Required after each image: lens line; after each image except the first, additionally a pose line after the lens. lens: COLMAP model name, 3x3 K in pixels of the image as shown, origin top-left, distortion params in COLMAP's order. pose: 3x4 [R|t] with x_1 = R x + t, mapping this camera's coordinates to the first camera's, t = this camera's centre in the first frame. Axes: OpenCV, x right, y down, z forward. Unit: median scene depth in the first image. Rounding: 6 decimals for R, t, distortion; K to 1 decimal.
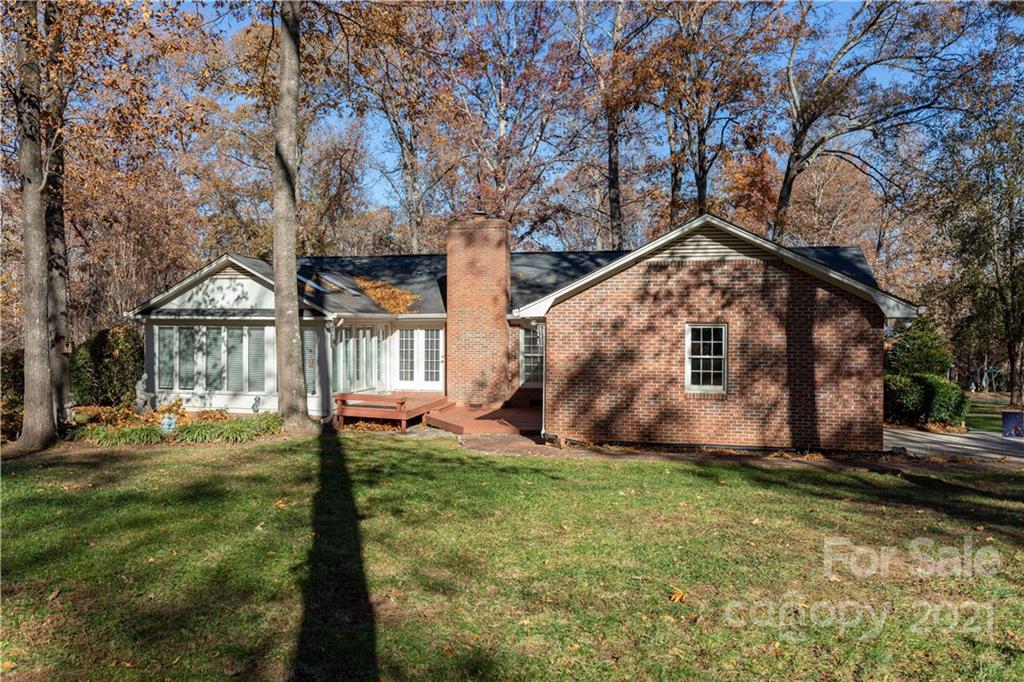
lens RADIAL K [[825.3, 0, 512.0], [0, 825.3, 341.0], [0, 0, 1]] dist [0.008558, 0.002512]
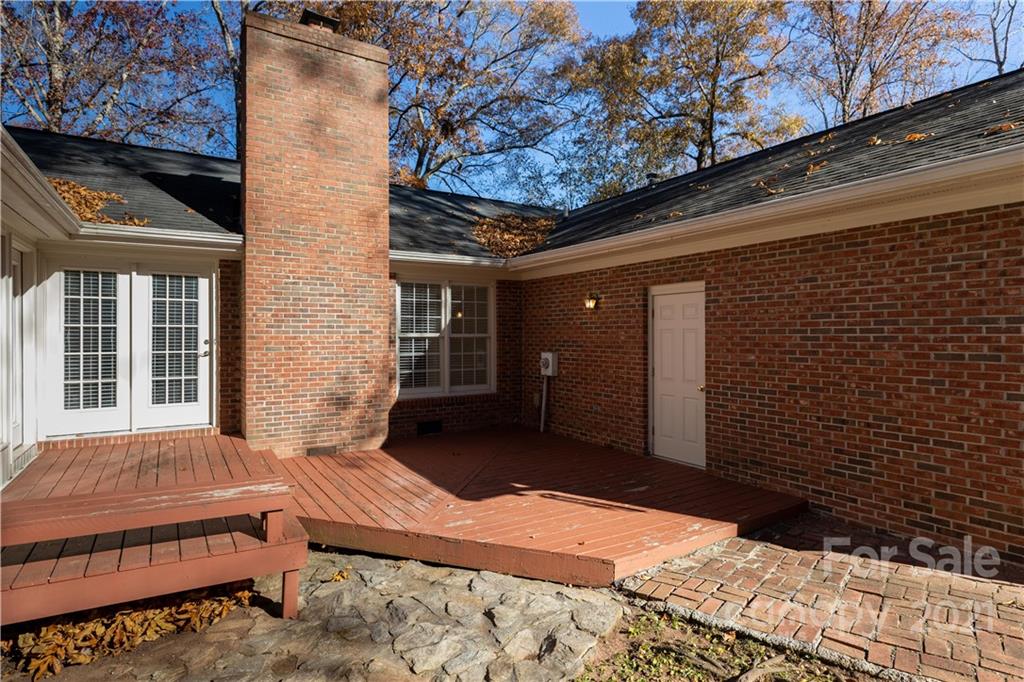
lens RADIAL K [[534.5, 0, 512.0], [0, 534.5, 341.0], [0, 0, 1]] dist [0.015769, 0.000440]
pose [[0.721643, -0.011485, 0.692170, -0.180223], [0.017494, 0.999846, -0.001649, 0.023949], [-0.692045, 0.013298, 0.721732, 0.782243]]
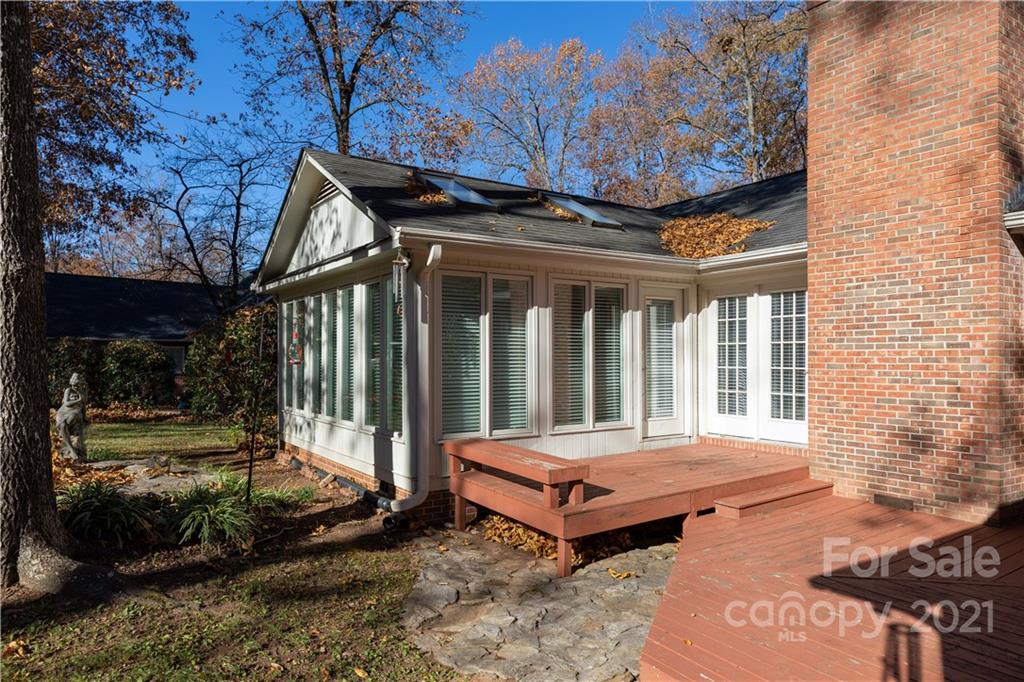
lens RADIAL K [[654.3, 0, 505.5], [0, 654.3, 361.6], [0, 0, 1]] dist [0.023113, -0.000291]
pose [[0.722944, 0.002152, -0.690904, 0.029347], [-0.010907, 0.999906, -0.008298, 0.027391], [0.690821, 0.013535, 0.722899, 0.754036]]
